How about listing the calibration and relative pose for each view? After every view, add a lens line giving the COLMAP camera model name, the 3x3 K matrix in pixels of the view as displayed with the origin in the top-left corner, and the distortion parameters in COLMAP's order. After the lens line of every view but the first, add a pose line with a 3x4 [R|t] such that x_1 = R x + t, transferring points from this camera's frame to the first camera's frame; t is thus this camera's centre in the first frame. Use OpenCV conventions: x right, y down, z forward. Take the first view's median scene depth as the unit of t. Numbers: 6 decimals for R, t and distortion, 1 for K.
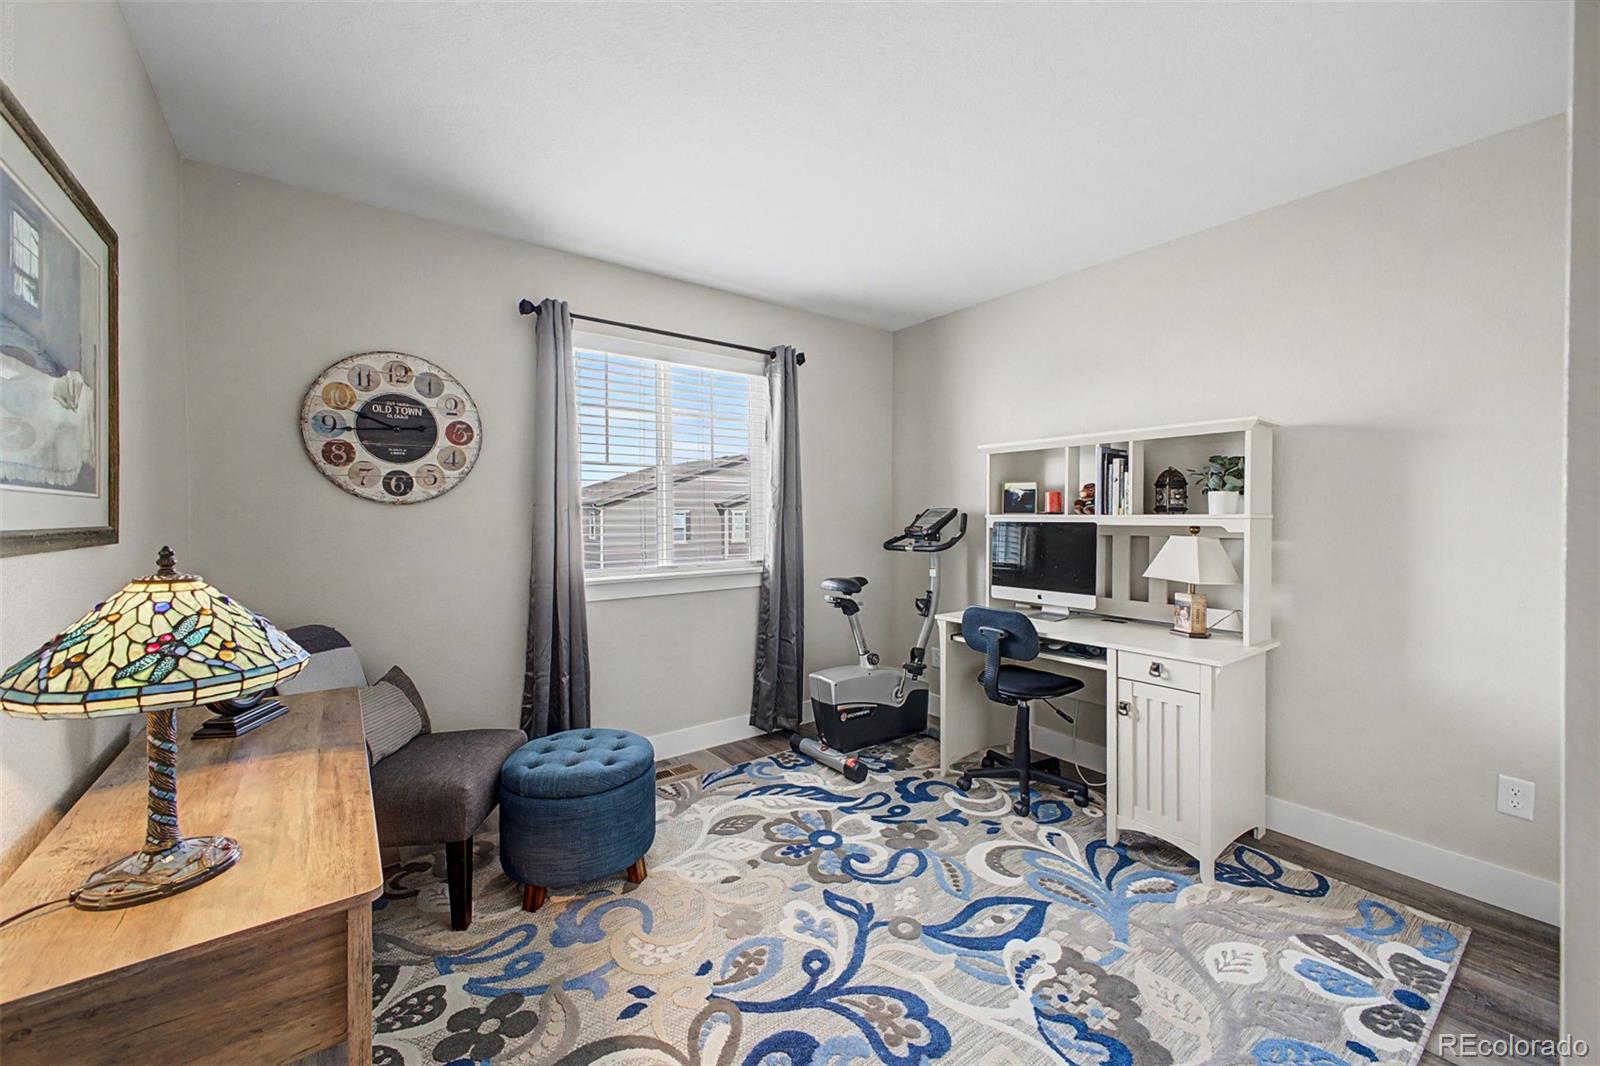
lens RADIAL K [[636.7, 0, 796.7], [0, 636.7, 521.8], [0, 0, 1]] dist [0.016709, -0.001966]
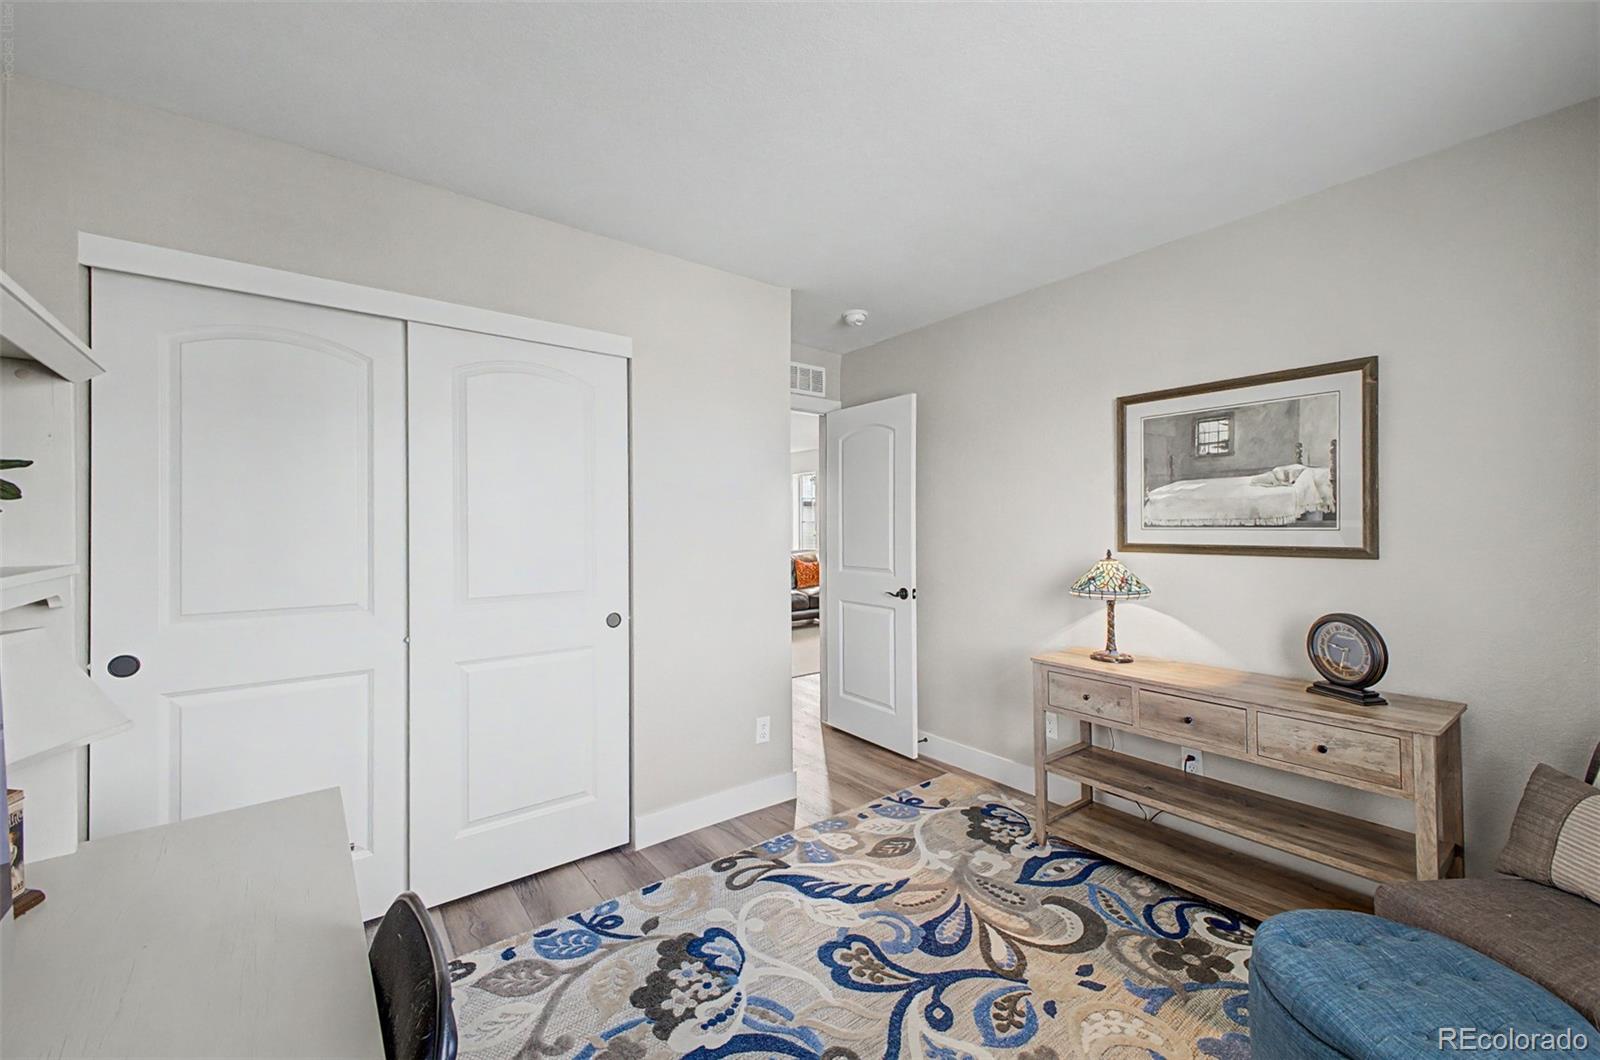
lens RADIAL K [[636.7, 0, 804.2], [0, 636.7, 524.8], [0, 0, 1]] dist [0.016709, -0.001966]
pose [[-0.999786, 0.008095, -0.019059, 0.261361], [0.007886, 0.999908, 0.010999, -0.060062], [0.019146, 0.010846, -0.999758, 2.093363]]
